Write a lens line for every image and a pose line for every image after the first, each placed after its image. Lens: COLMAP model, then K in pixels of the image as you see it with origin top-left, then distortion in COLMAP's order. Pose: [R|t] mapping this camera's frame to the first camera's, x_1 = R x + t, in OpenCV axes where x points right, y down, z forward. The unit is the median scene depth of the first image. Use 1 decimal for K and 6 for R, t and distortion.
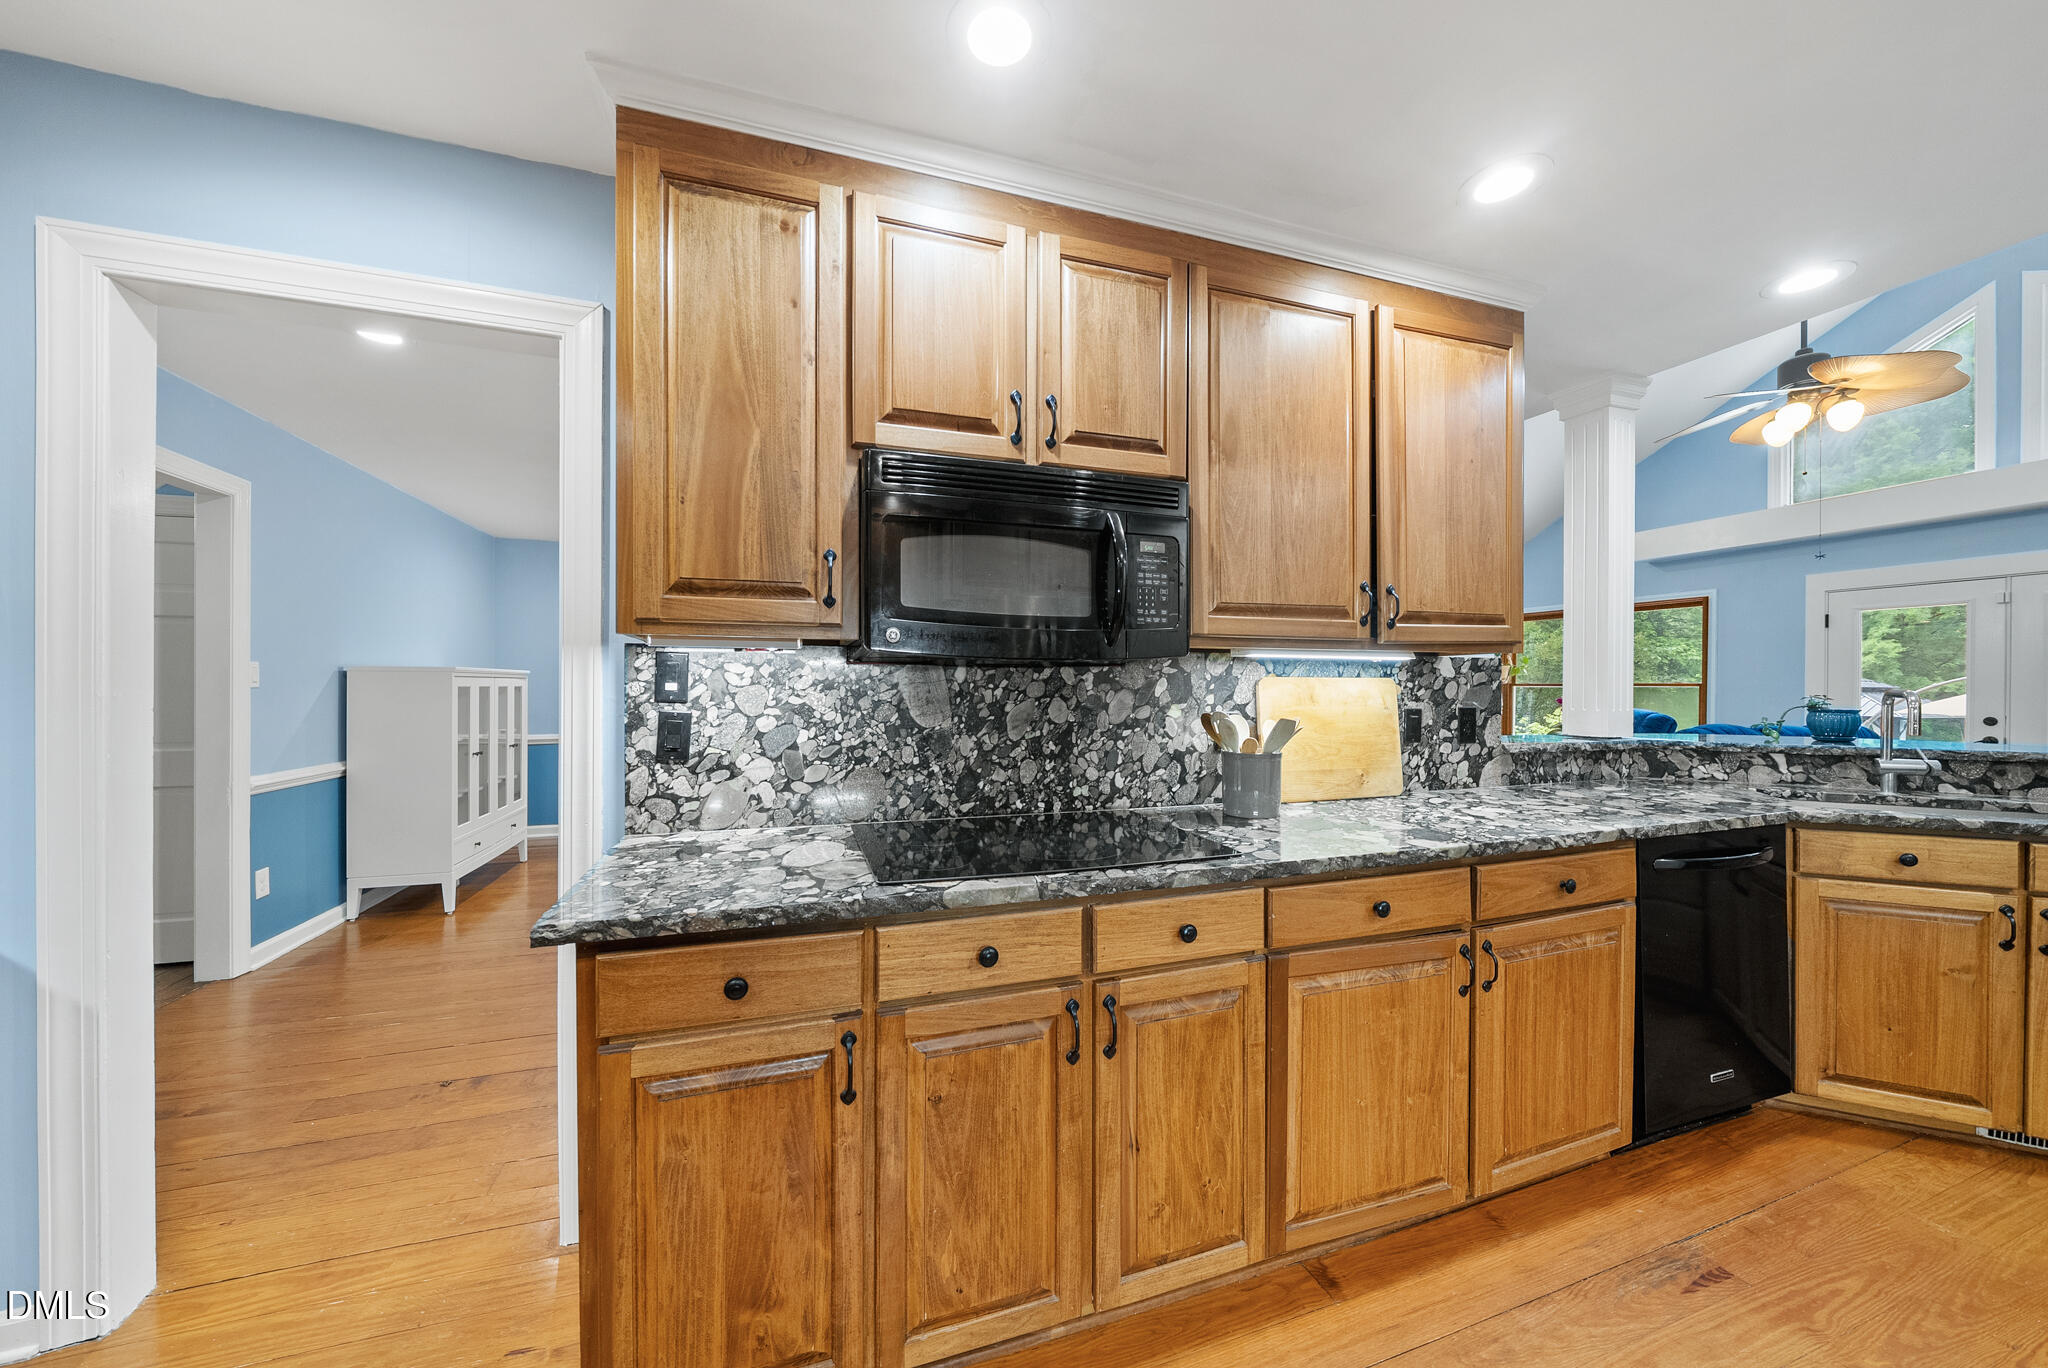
lens RADIAL K [[708.0, 0, 1018.9], [0, 708.0, 691.7], [0, 0, 1]] dist [-0.009488, 0.000581]
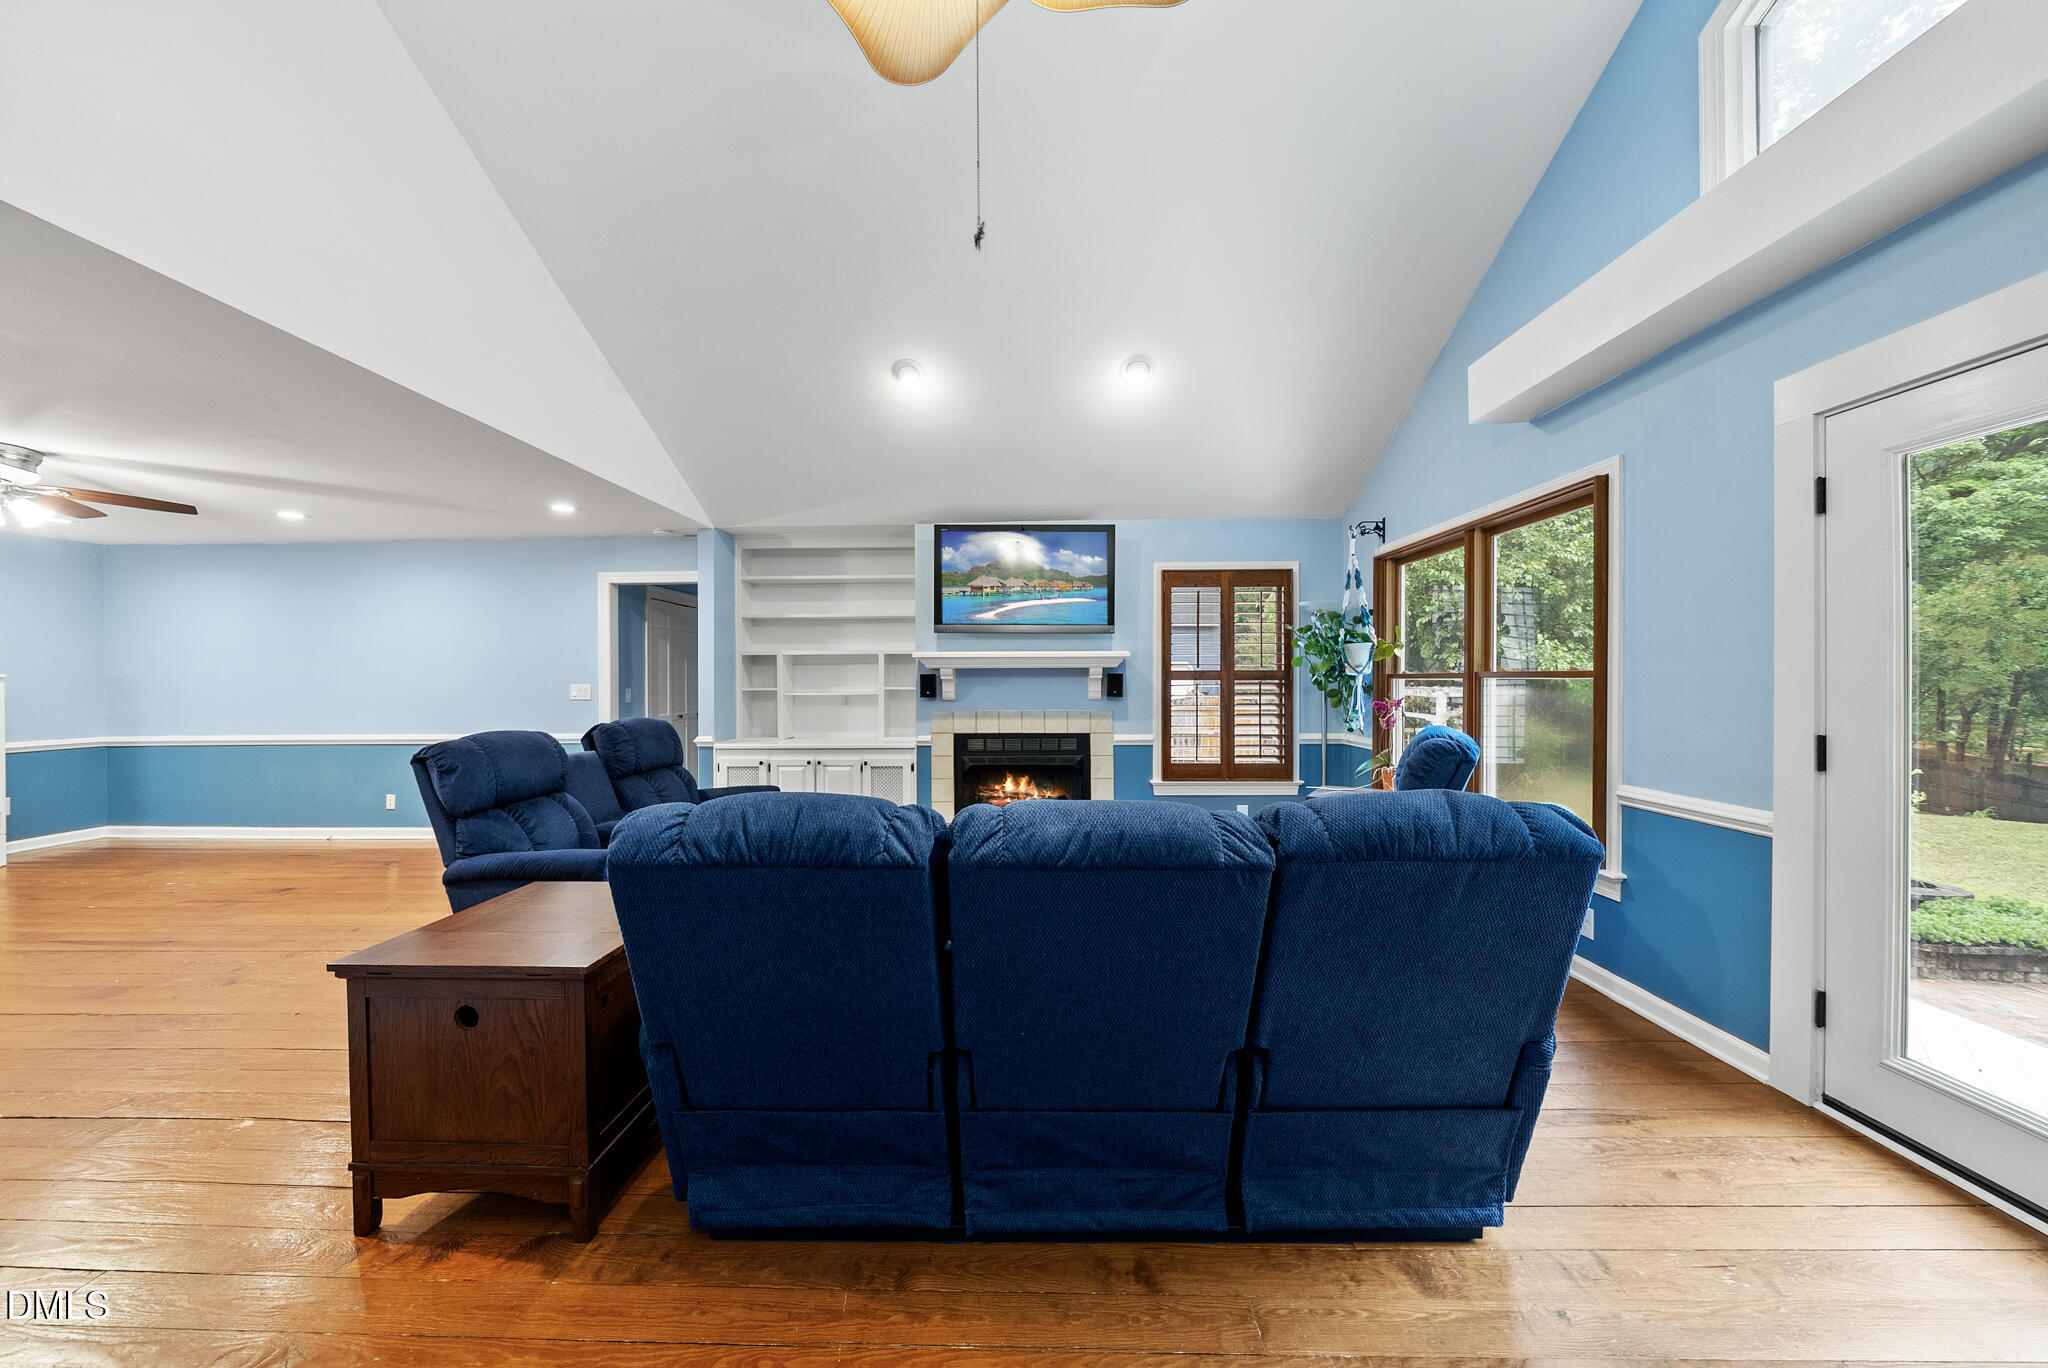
lens RADIAL K [[708.0, 0, 1020.7], [0, 708.0, 685.7], [0, 0, 1]] dist [-0.009488, 0.000581]
pose [[0.938684, -0.006012, -0.344726, 2.712365], [0.006095, 0.999981, -0.000843, -0.012872], [0.344724, -0.001310, 0.938703, 1.585463]]
